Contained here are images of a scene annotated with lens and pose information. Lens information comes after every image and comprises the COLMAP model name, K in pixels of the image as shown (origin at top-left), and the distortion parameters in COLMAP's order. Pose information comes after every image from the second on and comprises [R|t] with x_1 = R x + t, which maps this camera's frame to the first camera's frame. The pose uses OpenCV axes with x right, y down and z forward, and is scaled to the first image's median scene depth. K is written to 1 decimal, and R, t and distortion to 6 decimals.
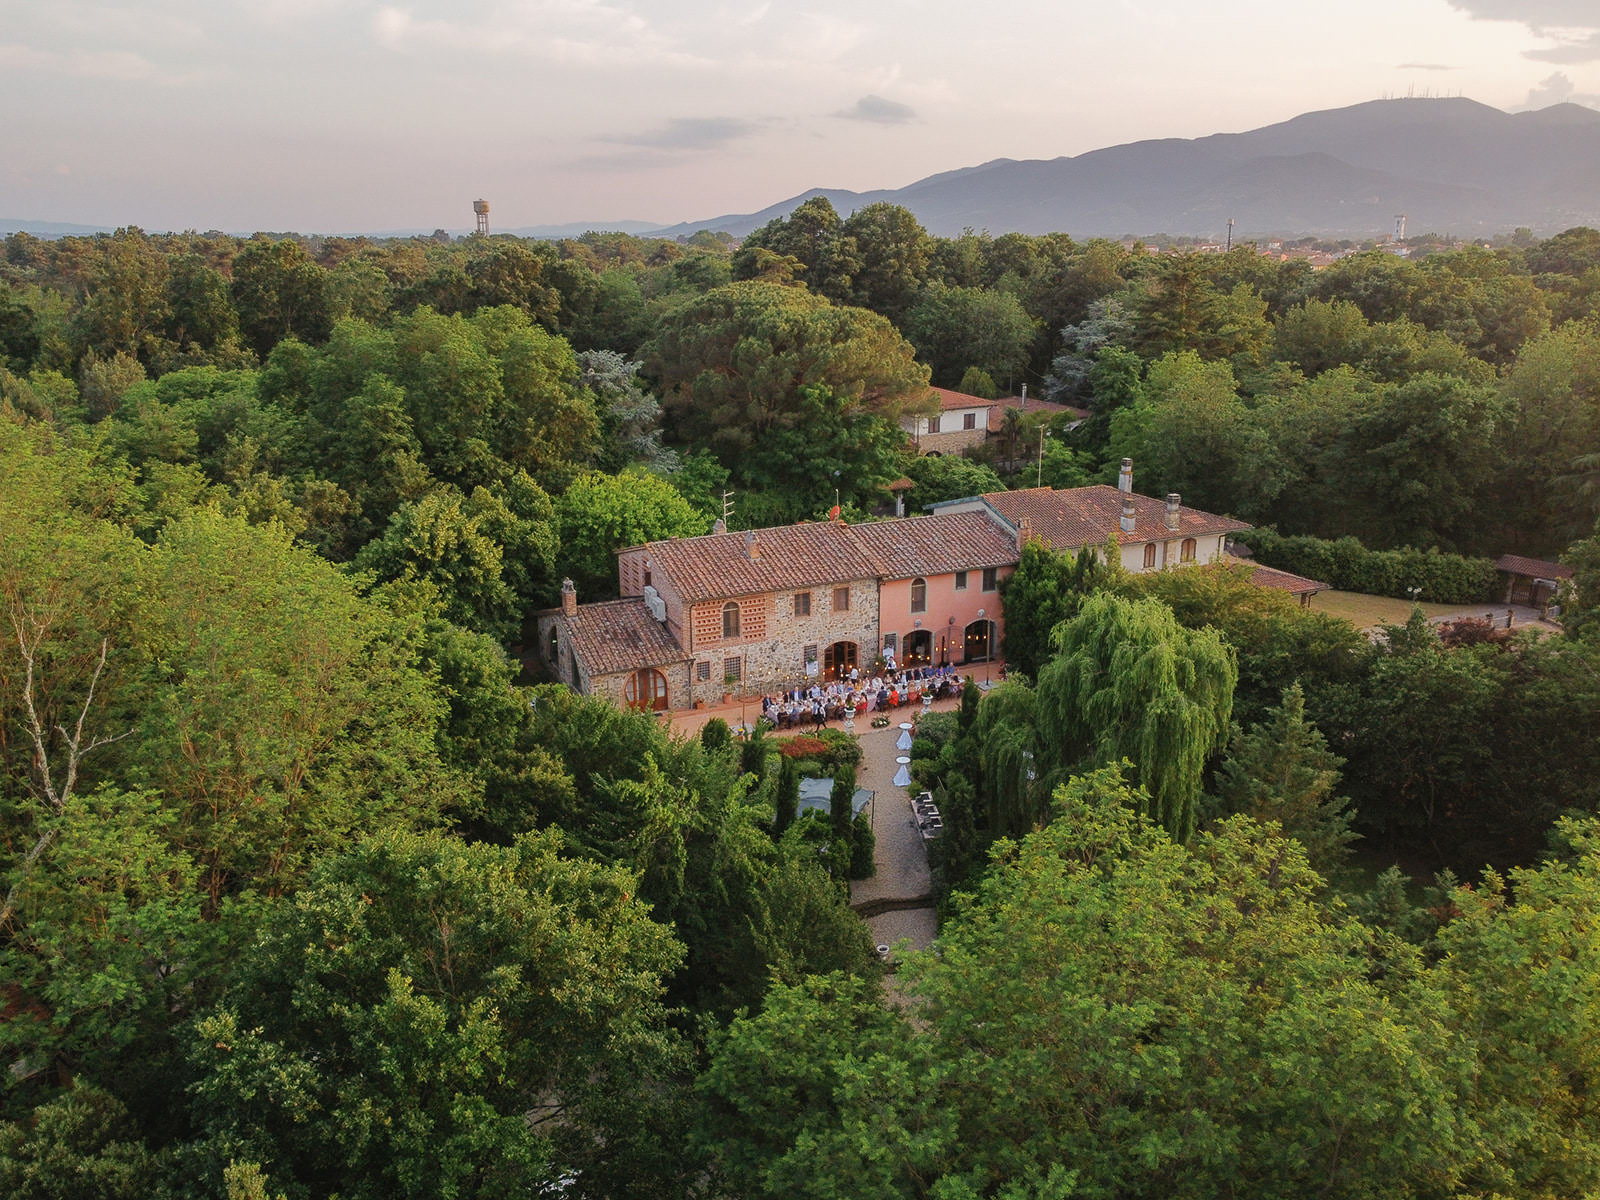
lens RADIAL K [[1205.4, 0, 792.2], [0, 1205.4, 597.9], [0, 0, 1]] dist [-0.004151, 0.005071]
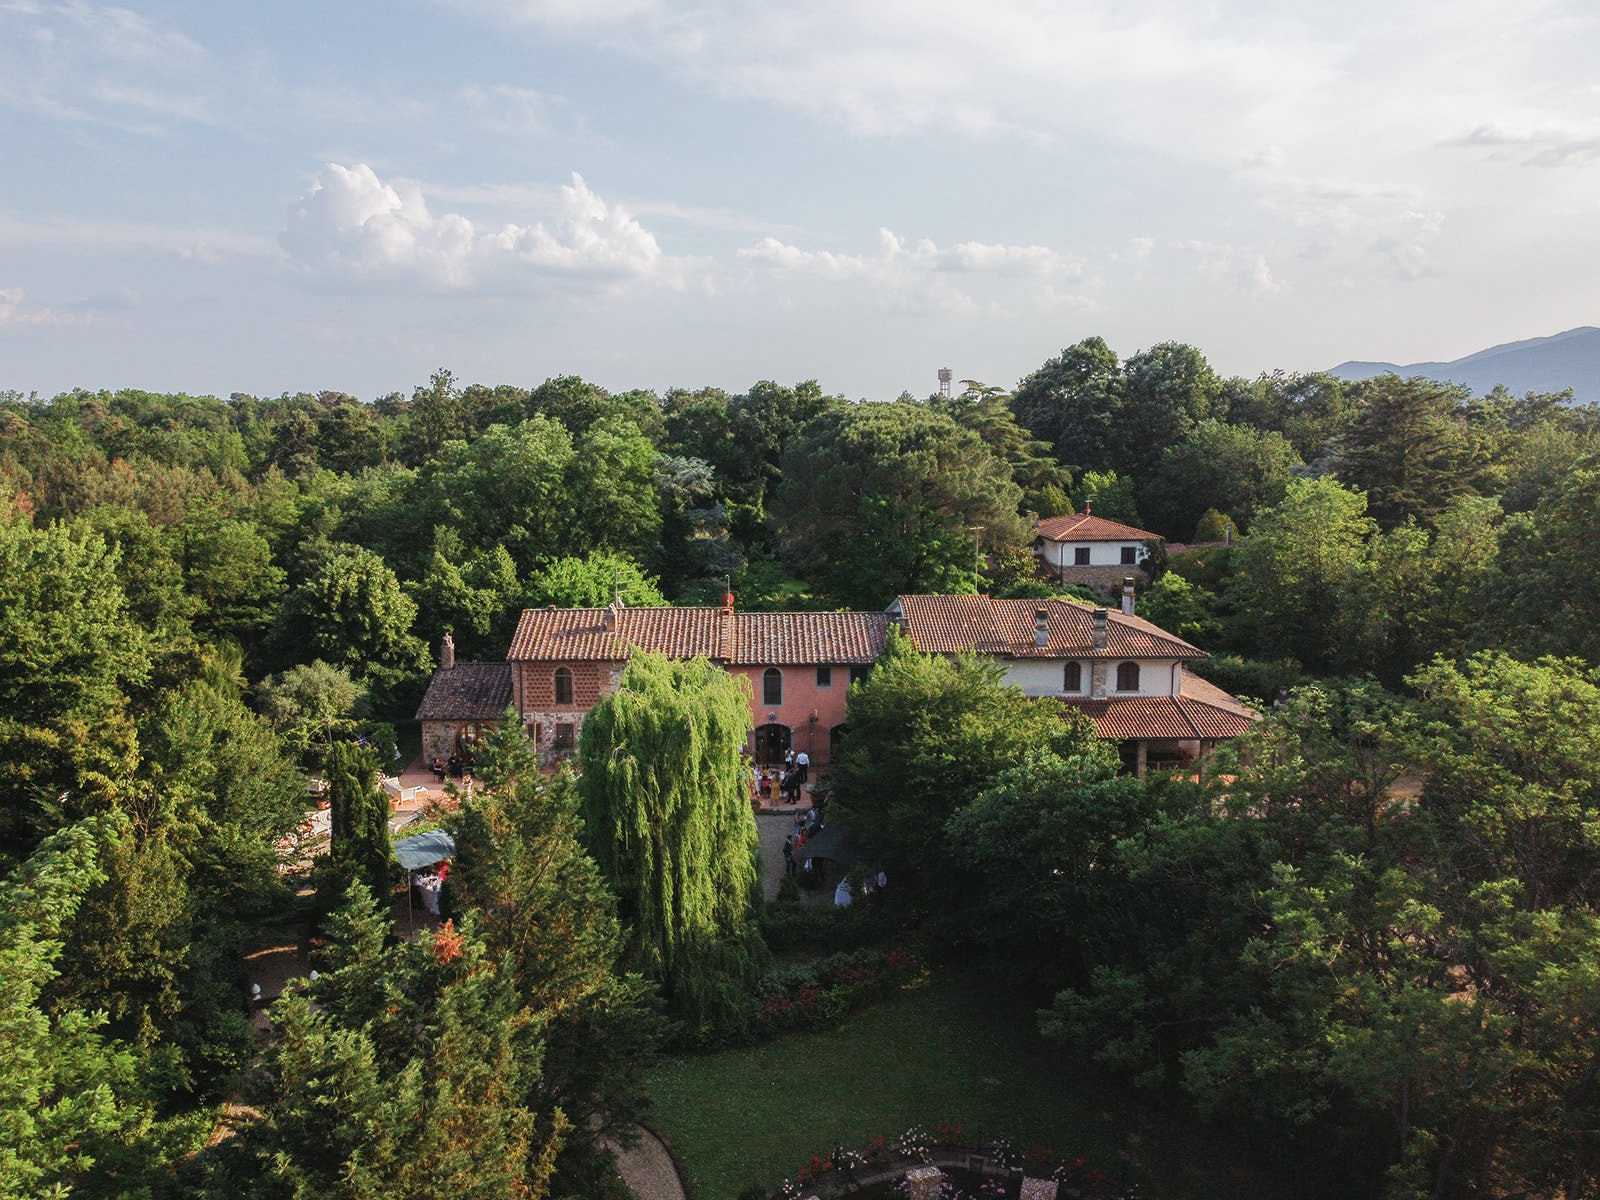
lens RADIAL K [[1205.4, 0, 799.4], [0, 1205.4, 604.5], [0, 0, 1]] dist [-0.004151, 0.005071]
pose [[0.918402, 0.069073, -0.389573, 0.408427], [-0.119402, 0.987121, -0.106464, 0.027188], [0.377202, 0.144293, 0.914821, 0.101931]]
